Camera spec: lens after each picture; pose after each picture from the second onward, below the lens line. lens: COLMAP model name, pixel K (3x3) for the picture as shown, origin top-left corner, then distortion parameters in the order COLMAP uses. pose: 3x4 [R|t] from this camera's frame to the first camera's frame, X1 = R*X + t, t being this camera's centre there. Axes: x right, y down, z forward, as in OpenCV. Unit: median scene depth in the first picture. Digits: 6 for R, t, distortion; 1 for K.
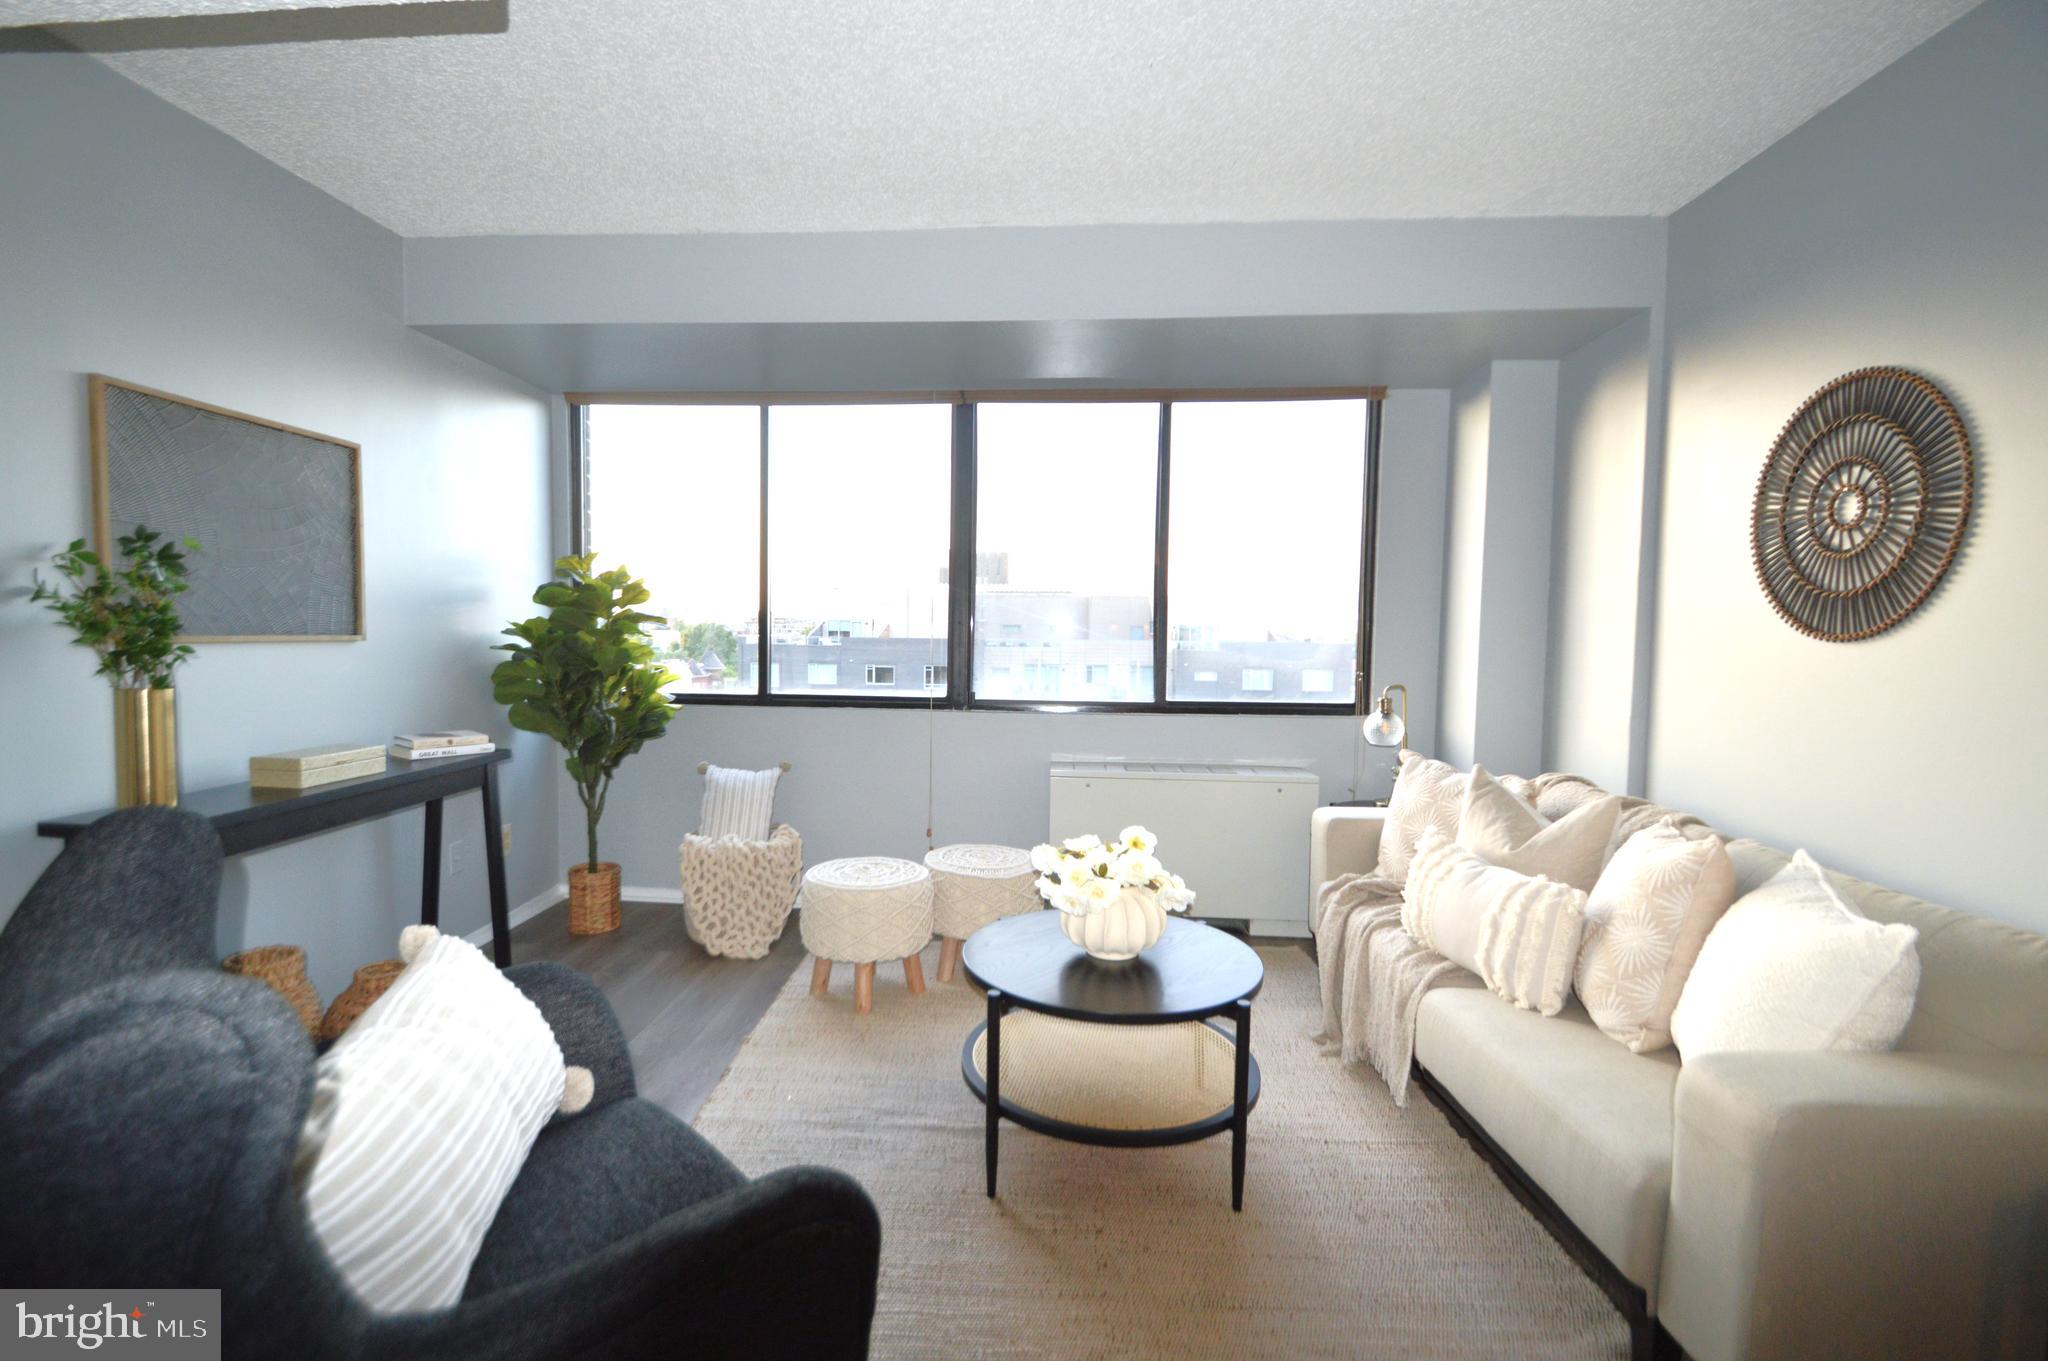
lens RADIAL K [[945.4, 0, 985.1], [0, 945.4, 687.1], [0, 0, 1]] dist [0.018864, -0.023083]
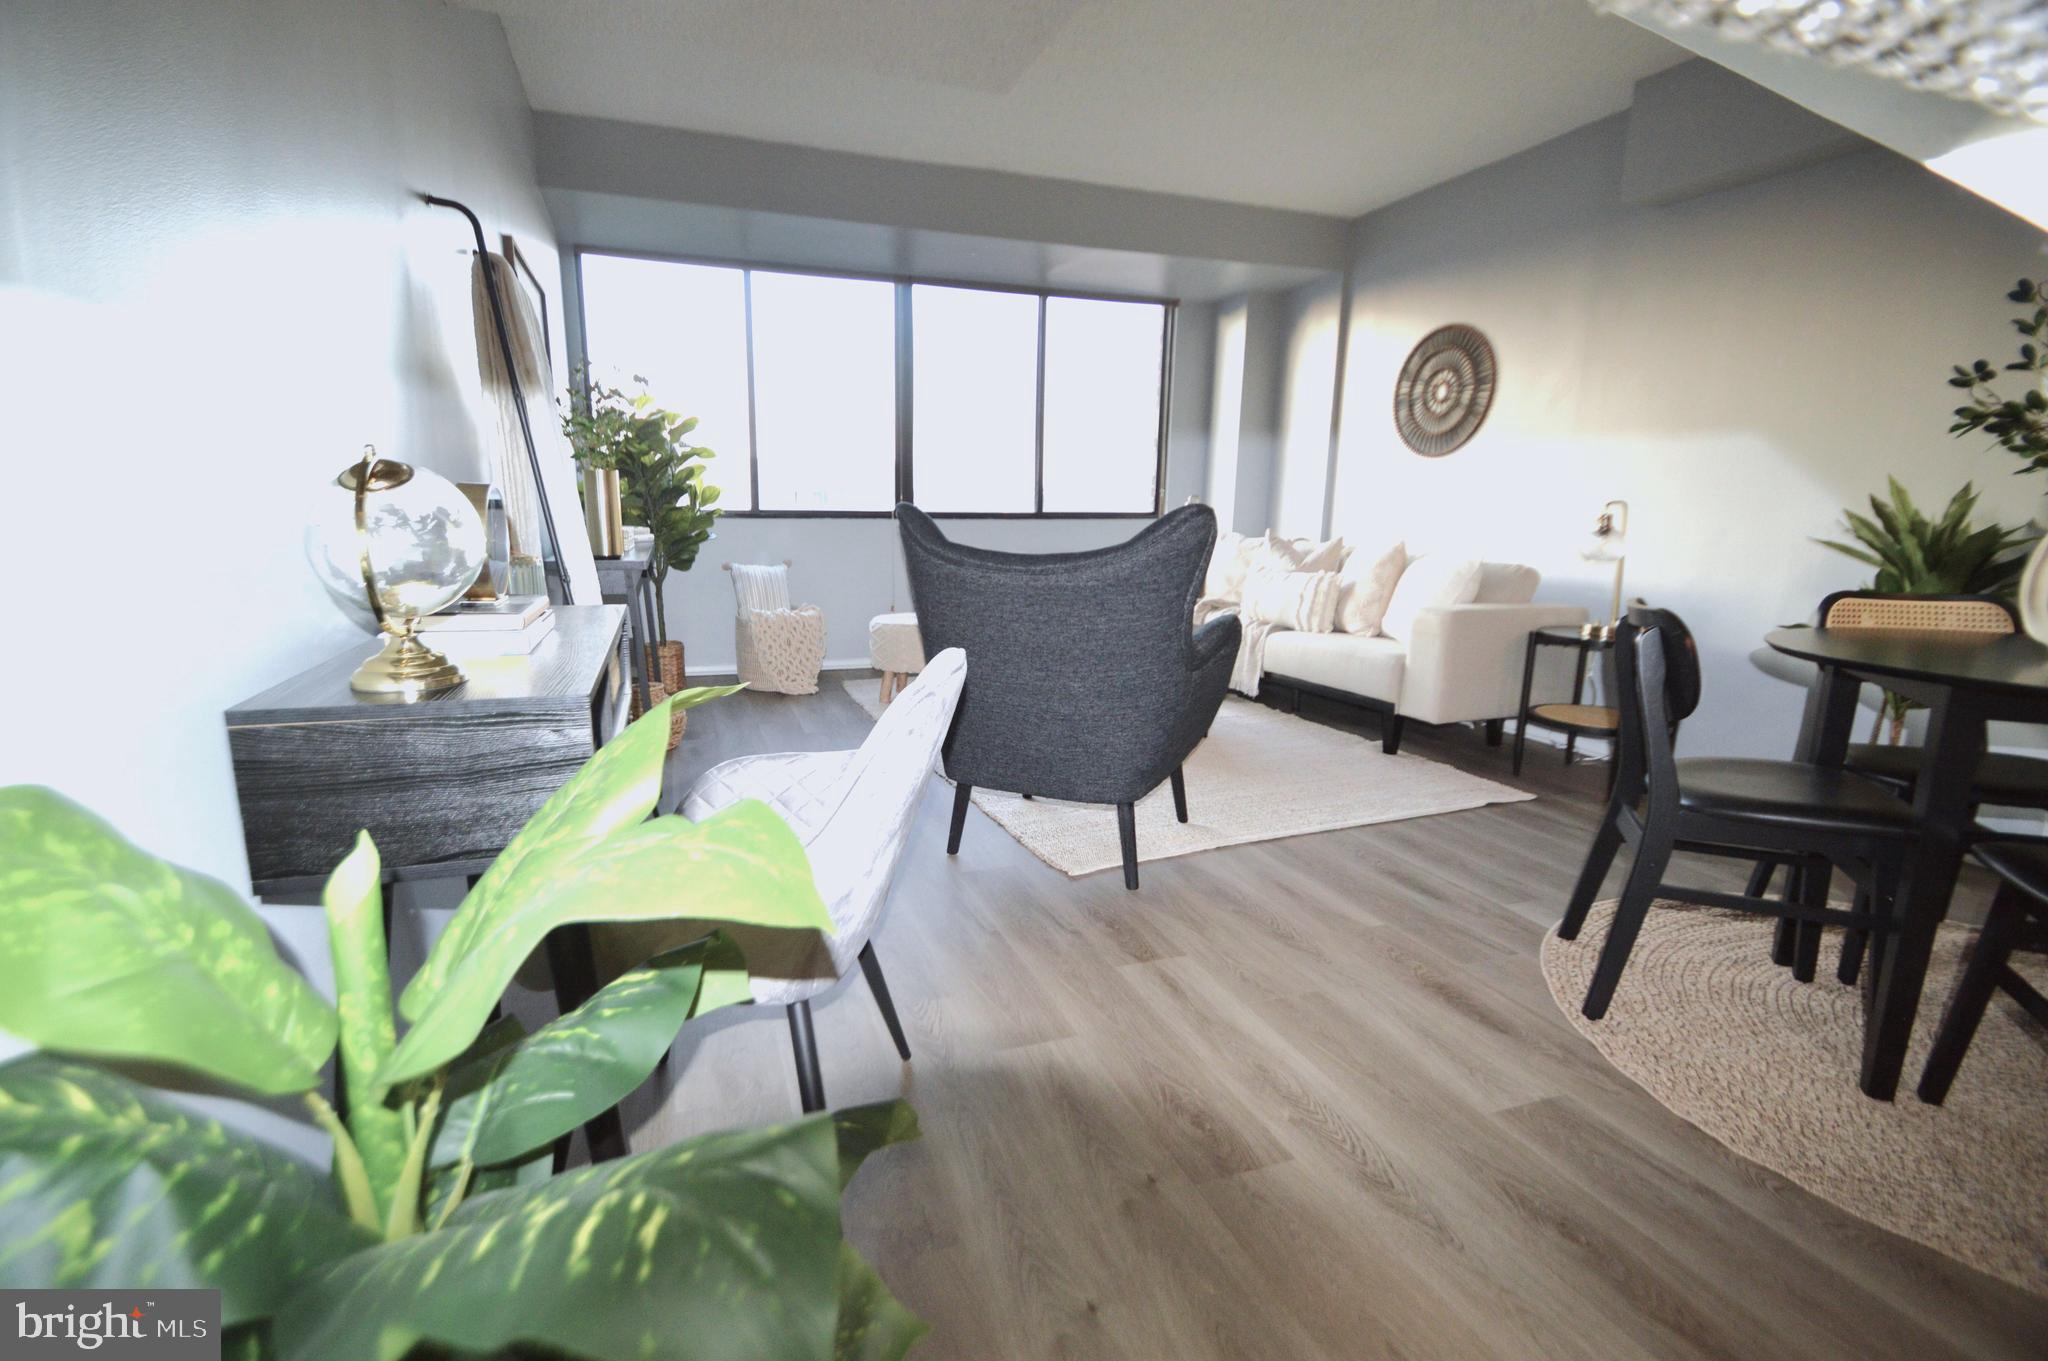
lens RADIAL K [[921.7, 0, 988.5], [0, 921.7, 689.5], [0, 0, 1]] dist [0.014413, -0.000399]
pose [[0.920331, -0.081941, 0.382462, -0.866447], [0.024287, 0.987895, 0.153211, 0.126834], [-0.390387, -0.131716, 0.911180, -0.580083]]
